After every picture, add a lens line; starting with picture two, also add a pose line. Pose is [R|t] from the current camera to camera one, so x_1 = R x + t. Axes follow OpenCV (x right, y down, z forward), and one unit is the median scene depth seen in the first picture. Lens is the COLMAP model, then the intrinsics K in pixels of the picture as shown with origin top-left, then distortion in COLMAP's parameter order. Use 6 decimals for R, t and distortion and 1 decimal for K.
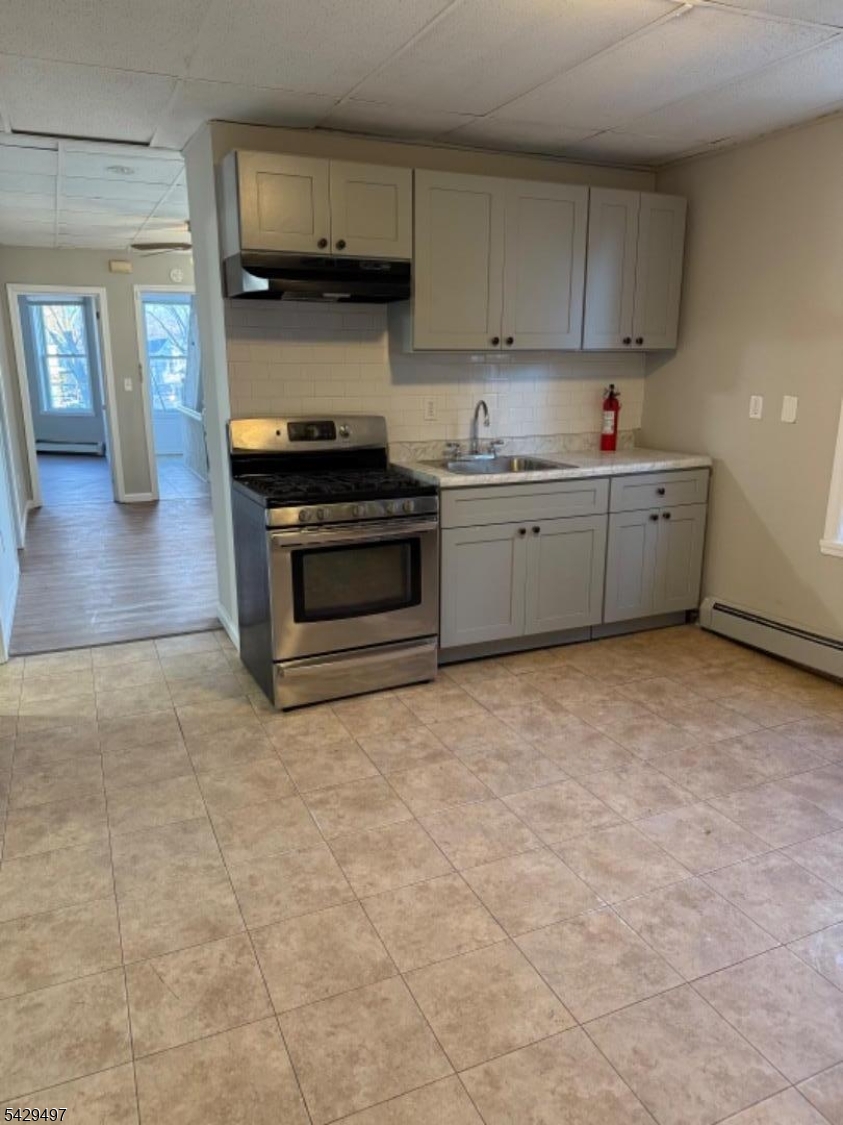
lens RADIAL K [[785.1, 0, 412.8], [0, 785.1, 578.0], [0, 0, 1]] dist [0.071836, -0.093246]
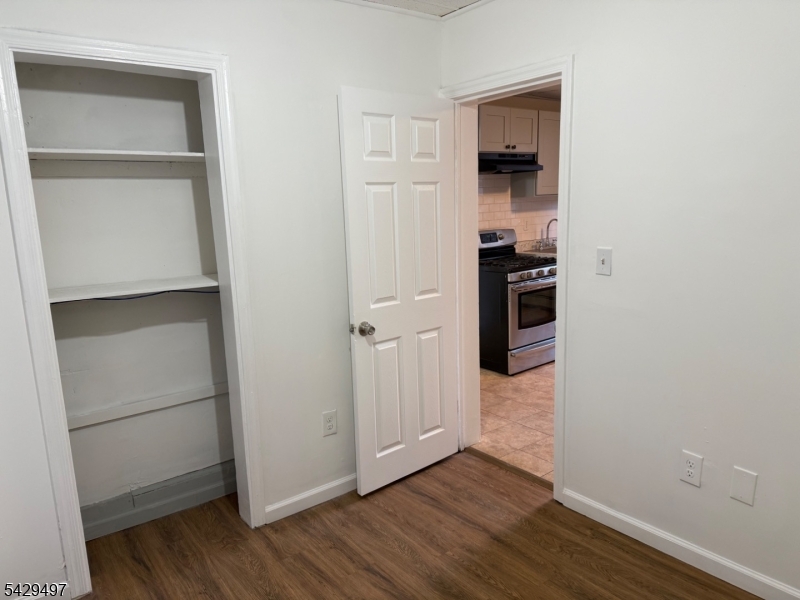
lens RADIAL K [[558.3, 0, 379.8], [0, 558.3, 304.3], [0, 0, 1]] dist [0.071836, -0.093246]
pose [[0.975499, -0.074264, 0.207091, -0.723873], [0.093635, 0.991941, -0.085352, 0.076359], [-0.199084, 0.102651, 0.974591, -0.307188]]
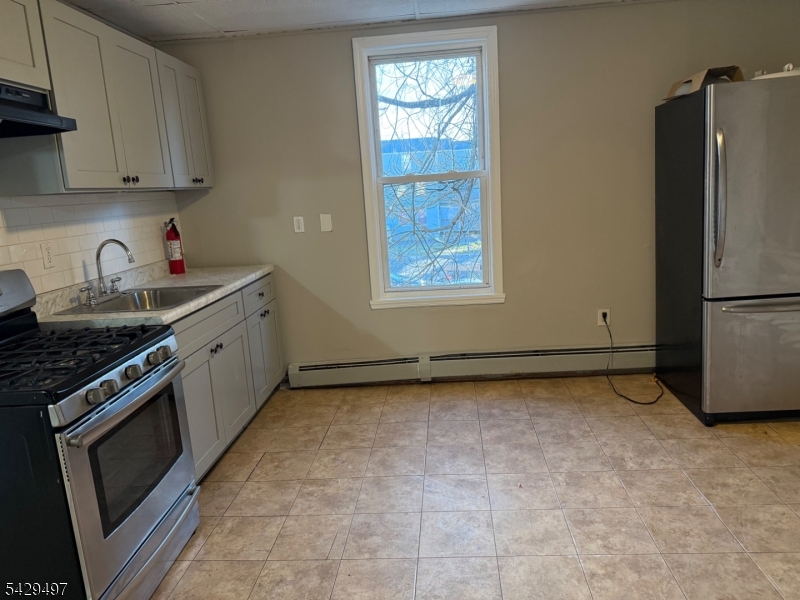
lens RADIAL K [[558.3, 0, 401.1], [0, 558.3, 296.0], [0, 0, 1]] dist [0.071836, -0.093246]
pose [[0.456706, -0.193052, 0.868419, -0.408158], [0.293040, 0.954337, 0.058040, -0.103700], [-0.839968, 0.227974, 0.492423, 0.408910]]
